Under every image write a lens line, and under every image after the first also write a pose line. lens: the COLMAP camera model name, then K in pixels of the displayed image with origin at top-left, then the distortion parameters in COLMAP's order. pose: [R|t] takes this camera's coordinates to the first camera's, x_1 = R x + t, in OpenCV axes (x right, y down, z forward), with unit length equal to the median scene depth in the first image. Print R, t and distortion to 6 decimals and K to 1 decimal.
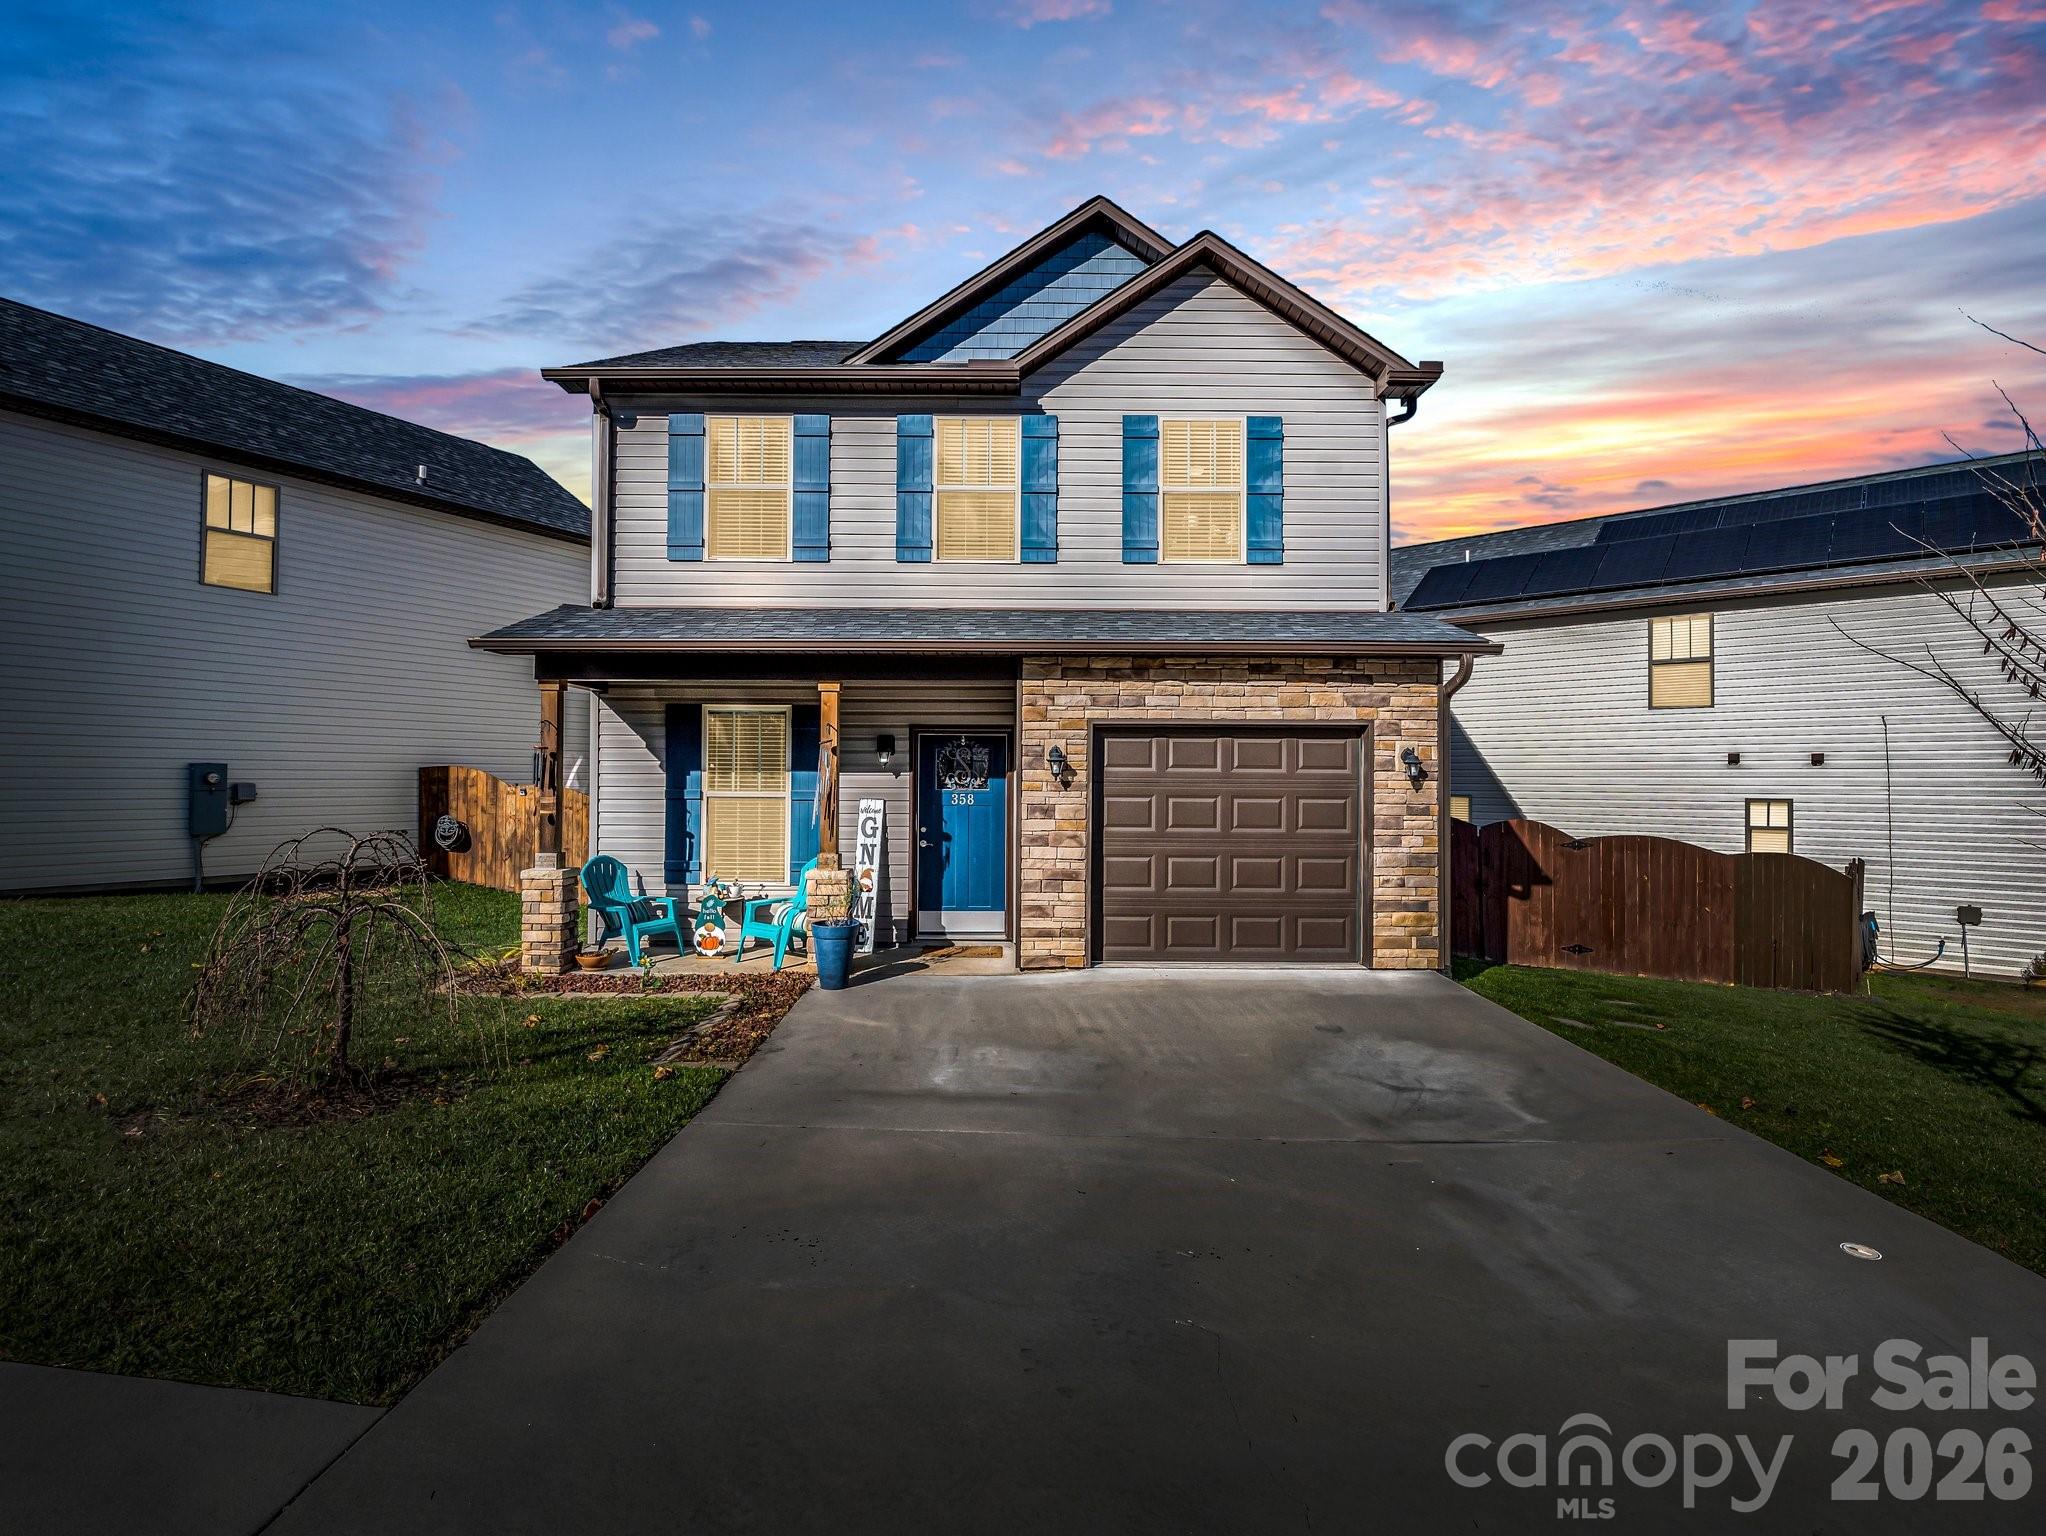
lens RADIAL K [[1012.3, 0, 1011.4], [0, 1012.3, 760.0], [0, 0, 1]] dist [-0.031010, 0.007949]
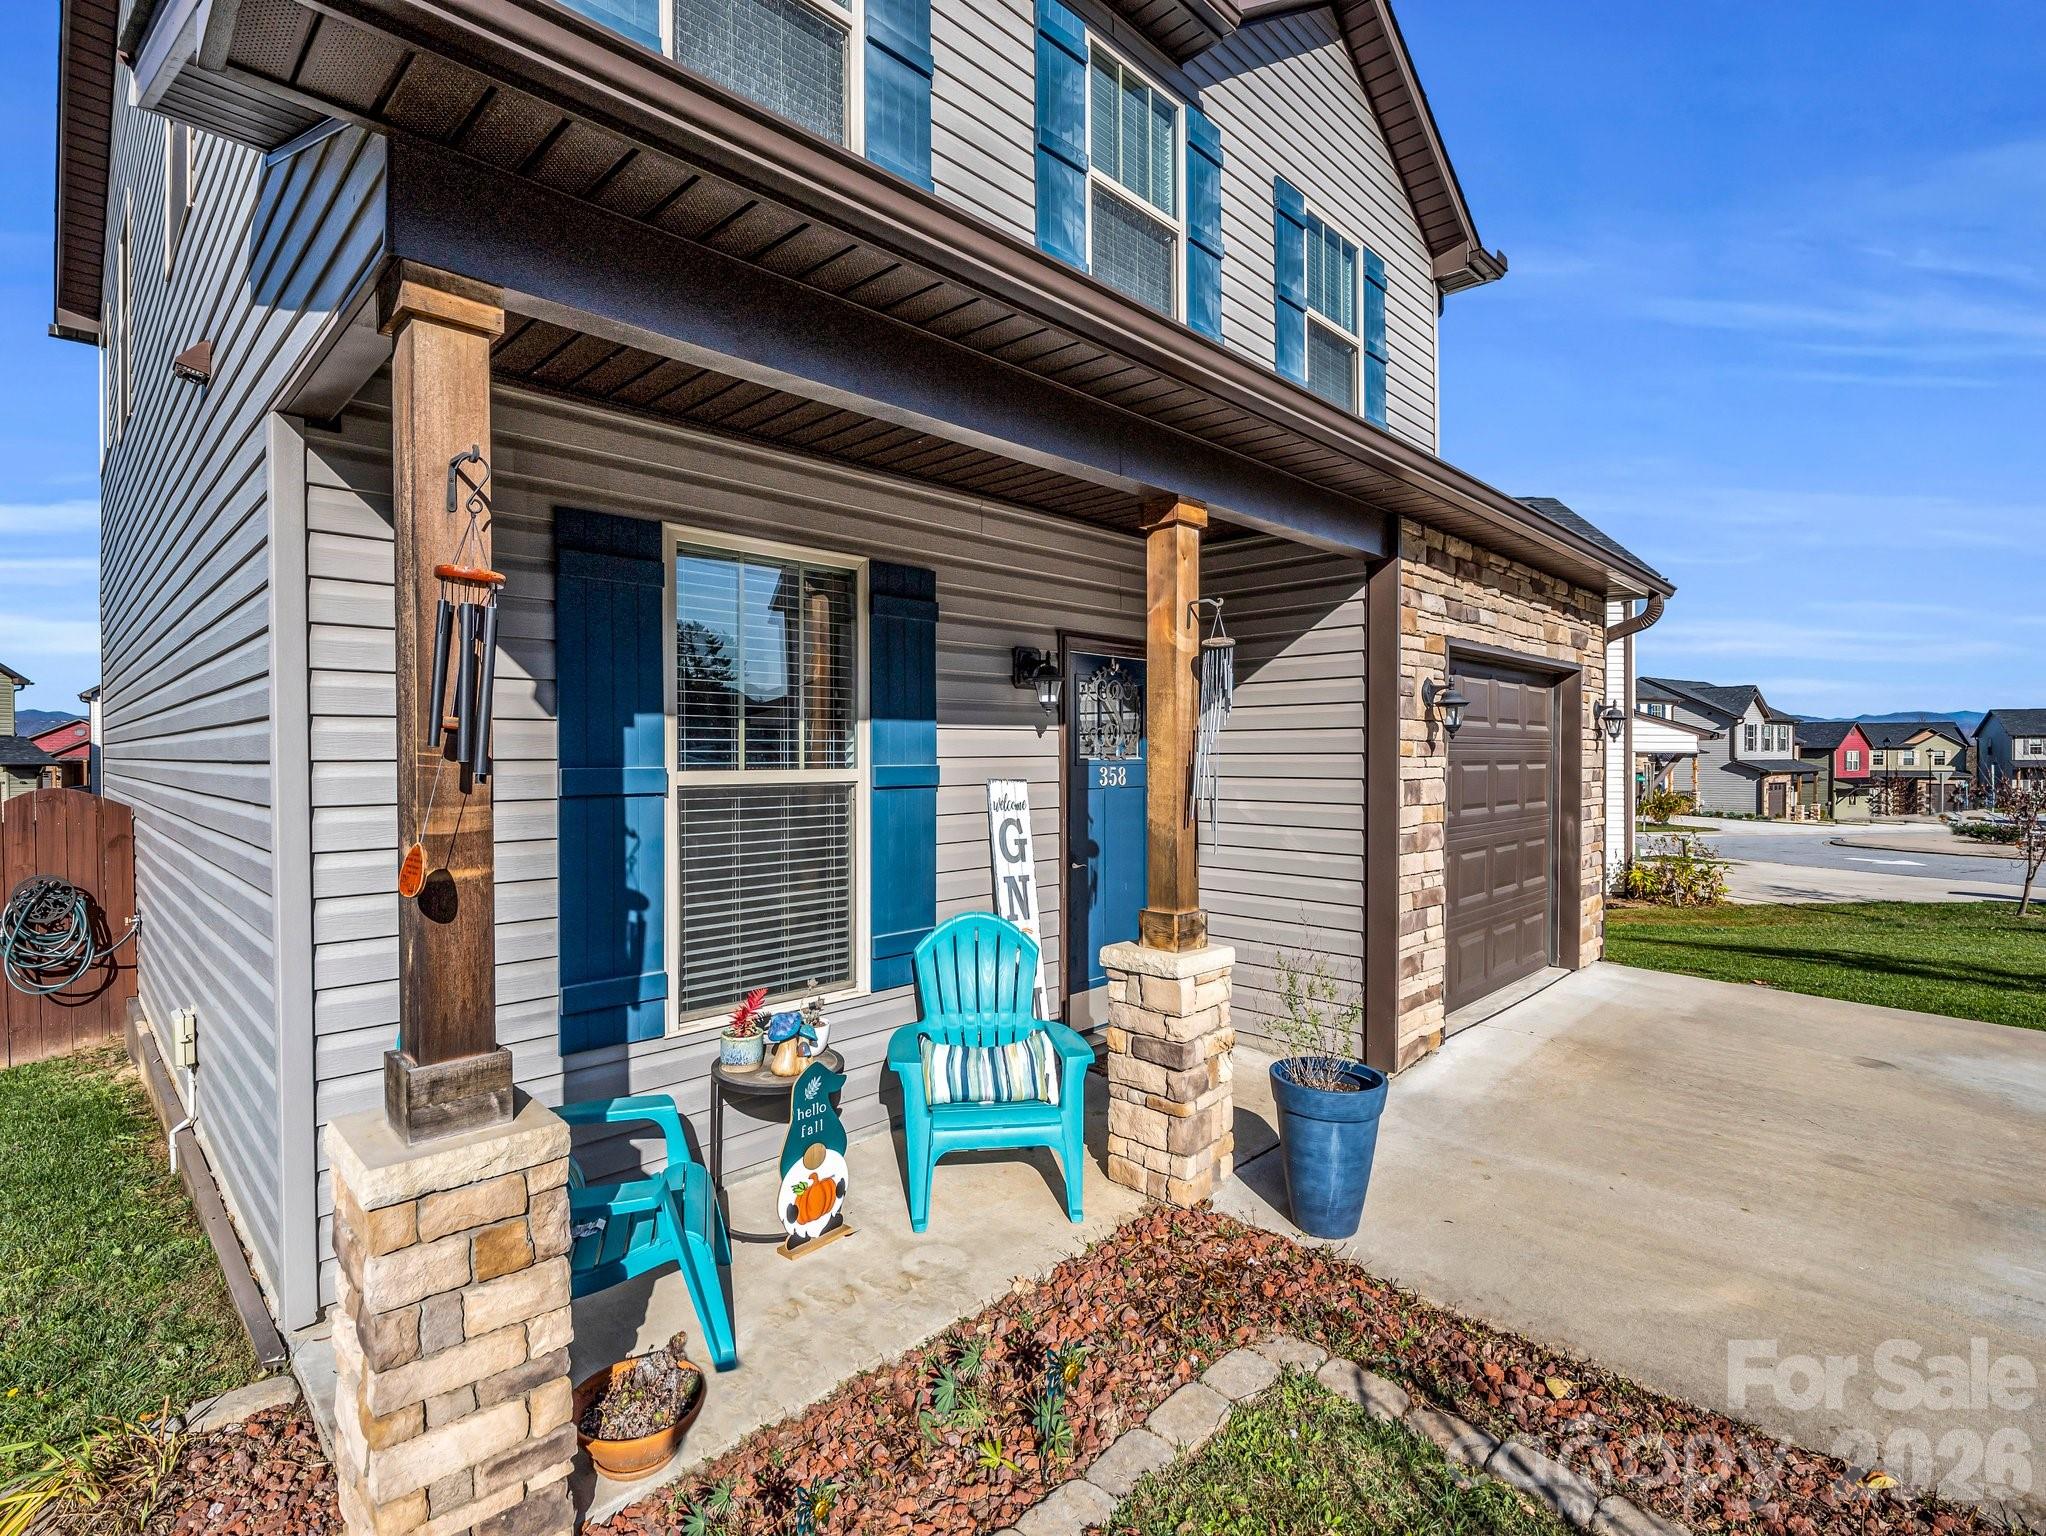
lens RADIAL K [[1012.3, 0, 1011.4], [0, 1012.3, 760.0], [0, 0, 1]] dist [-0.031010, 0.007949]
pose [[0.695933, -0.012755, 0.717993, -0.478027], [-0.011687, 0.999509, 0.029084, 0.015602], [-0.718011, -0.028631, 0.695442, 0.676488]]
